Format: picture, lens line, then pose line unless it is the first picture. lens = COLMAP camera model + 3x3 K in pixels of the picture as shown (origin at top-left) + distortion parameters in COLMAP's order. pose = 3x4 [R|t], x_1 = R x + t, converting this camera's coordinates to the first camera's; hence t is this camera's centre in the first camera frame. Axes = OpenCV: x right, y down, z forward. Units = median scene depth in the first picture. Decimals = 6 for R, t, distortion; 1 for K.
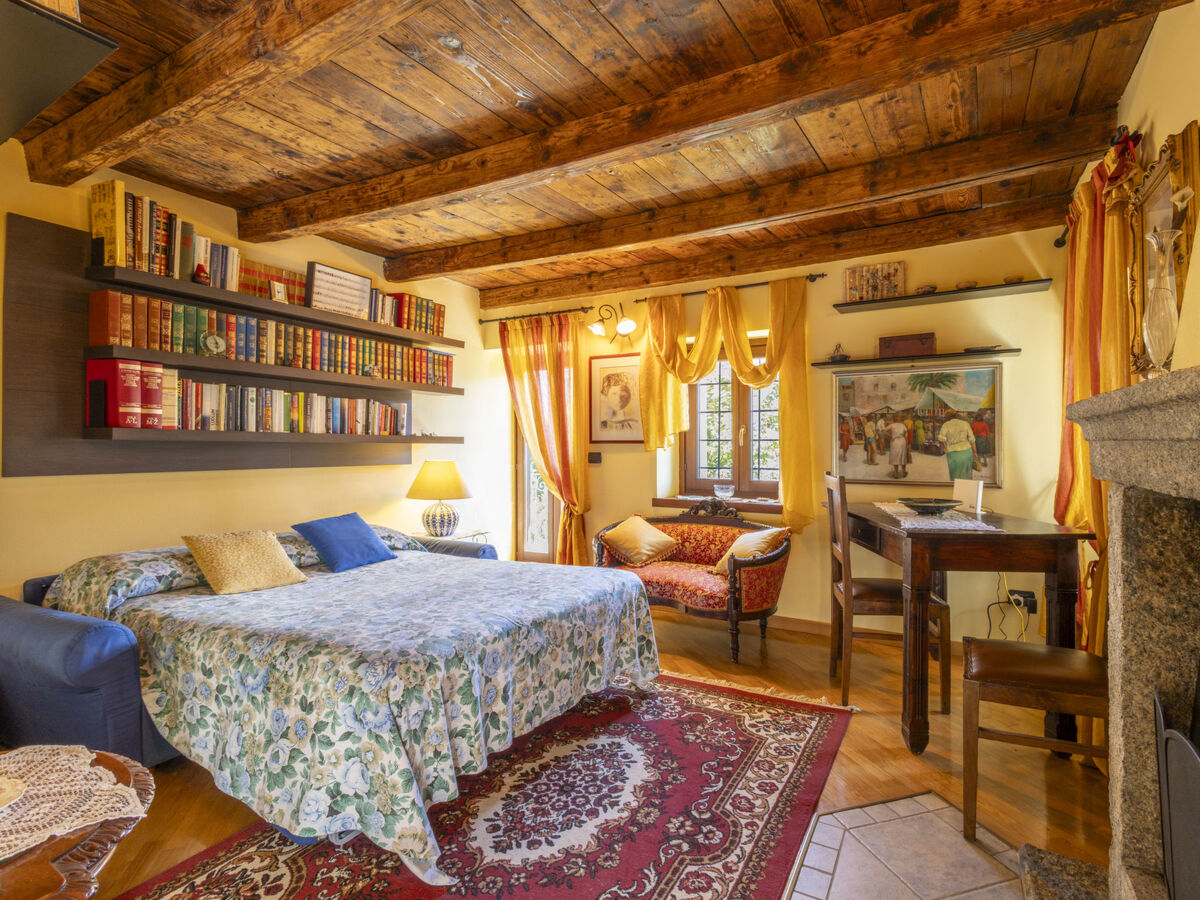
lens RADIAL K [[612.1, 0, 607.5], [0, 612.1, 444.7], [0, 0, 1]] dist [0.003832, -0.000519]
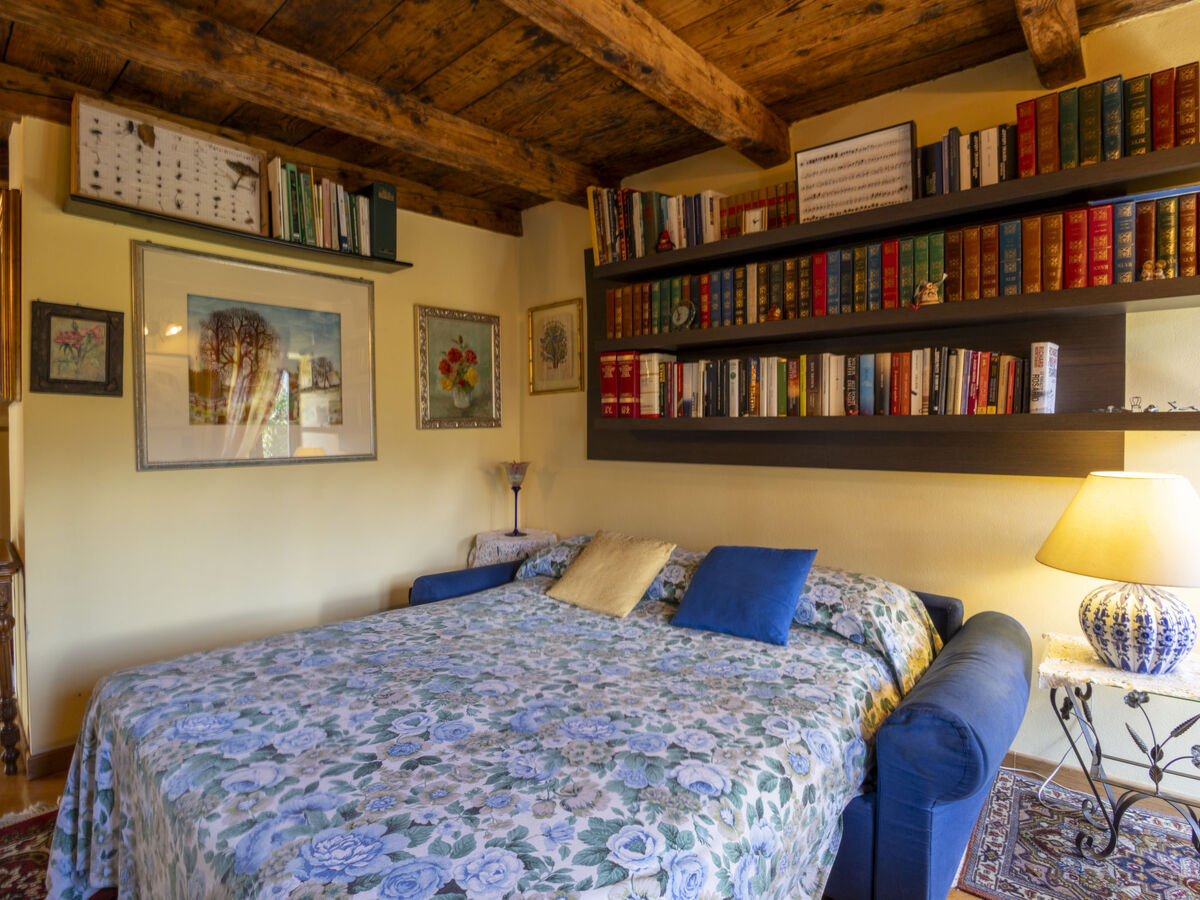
lens RADIAL K [[624.2, 0, 602.3], [0, 624.2, 442.4], [0, 0, 1]] dist [-0.030074, 0.001465]
pose [[-0.170179, 0.013684, -0.985318, 0.211611], [0.000248, 0.999904, 0.013843, -0.000229], [0.985413, 0.002112, -0.170166, 0.932099]]
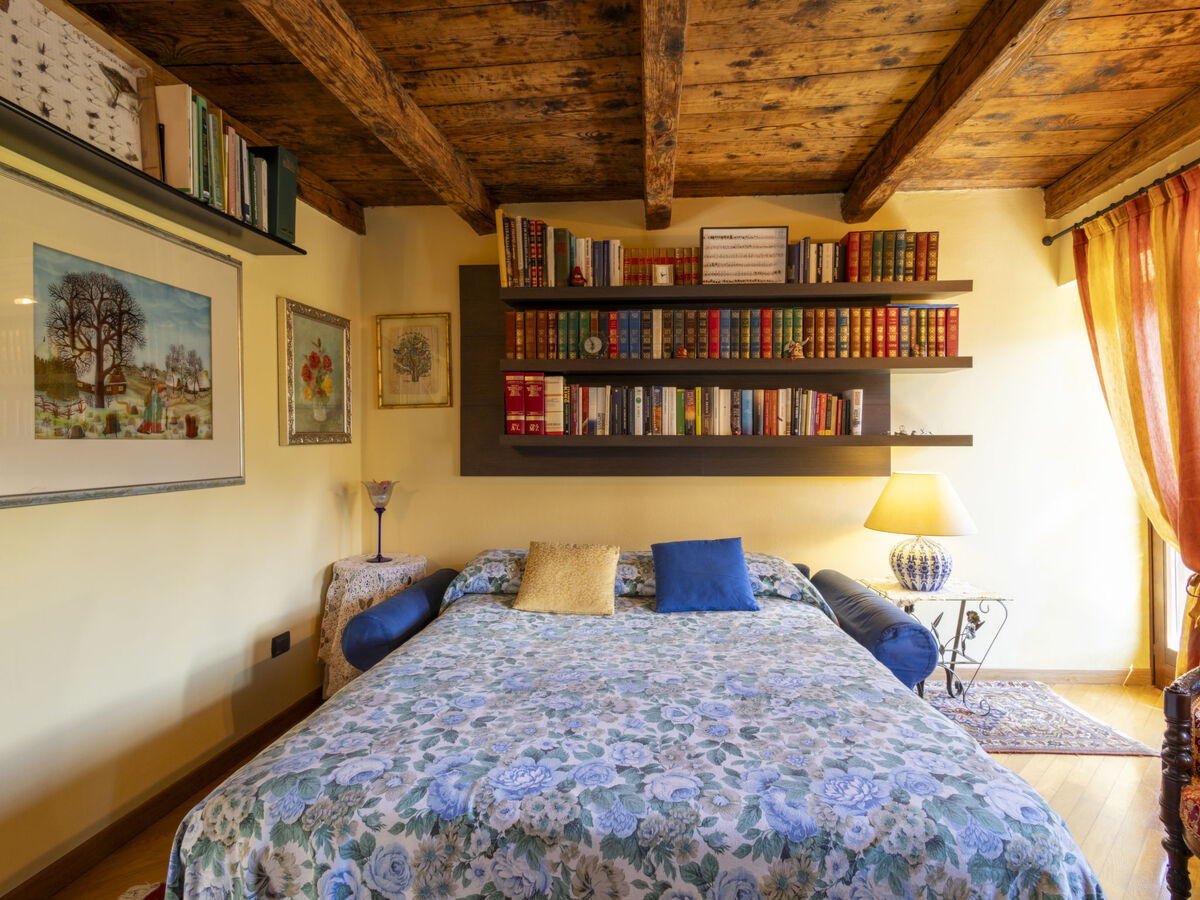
lens RADIAL K [[612.1, 0, 607.5], [0, 612.1, 444.7], [0, 0, 1]] dist [0.003832, -0.000519]
pose [[0.439923, -0.008120, -0.897999, 0.209128], [0.004550, 0.999966, -0.006813, -0.001107], [0.898024, -0.001089, 0.439946, 0.535134]]
